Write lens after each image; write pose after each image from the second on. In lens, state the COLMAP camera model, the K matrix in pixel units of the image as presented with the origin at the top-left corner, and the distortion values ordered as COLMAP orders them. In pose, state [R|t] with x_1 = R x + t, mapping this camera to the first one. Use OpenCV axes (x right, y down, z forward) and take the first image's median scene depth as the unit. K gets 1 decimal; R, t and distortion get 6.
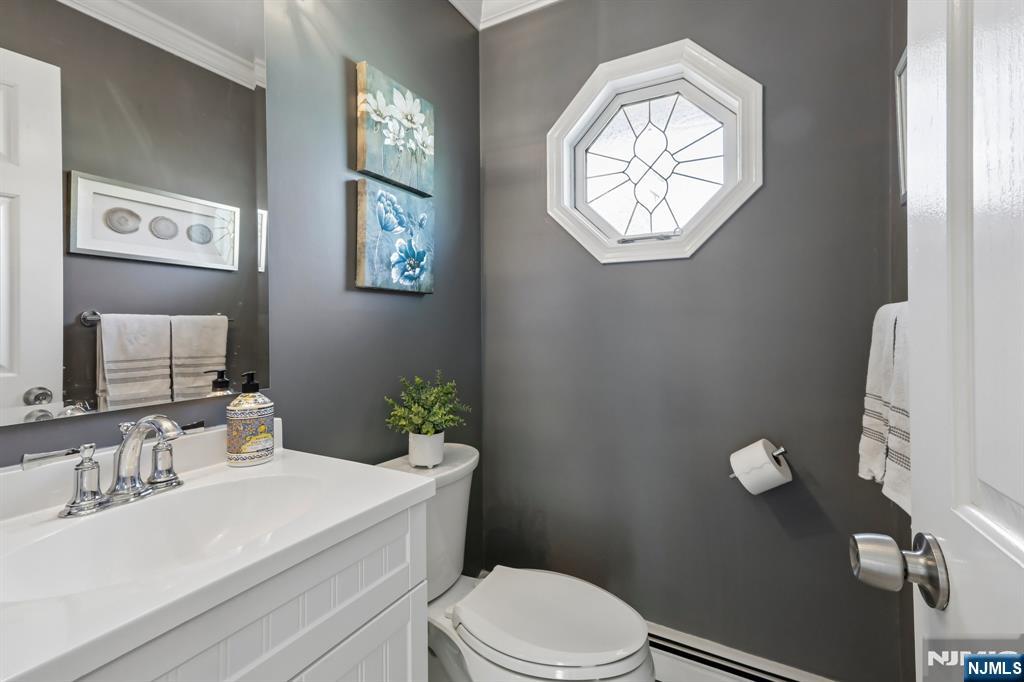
lens RADIAL K [[466.3, 0, 511.8], [0, 466.3, 337.4], [0, 0, 1]] dist [0.021064, 0.000562]
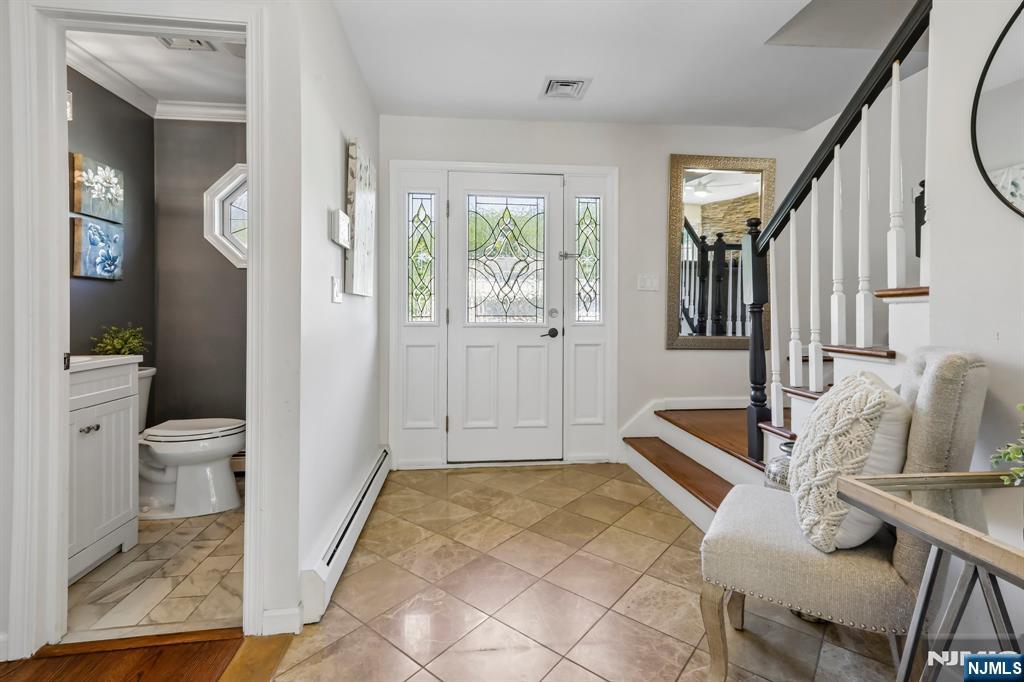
lens RADIAL K [[473.5, 0, 513.4], [0, 473.5, 311.2], [0, 0, 1]] dist [0.016669, 0.000110]
pose [[0.816531, 0.006459, 0.577265, -0.010419], [0.010306, 0.999615, -0.025763, 0.088452], [-0.577209, 0.026986, 0.816150, -1.396966]]
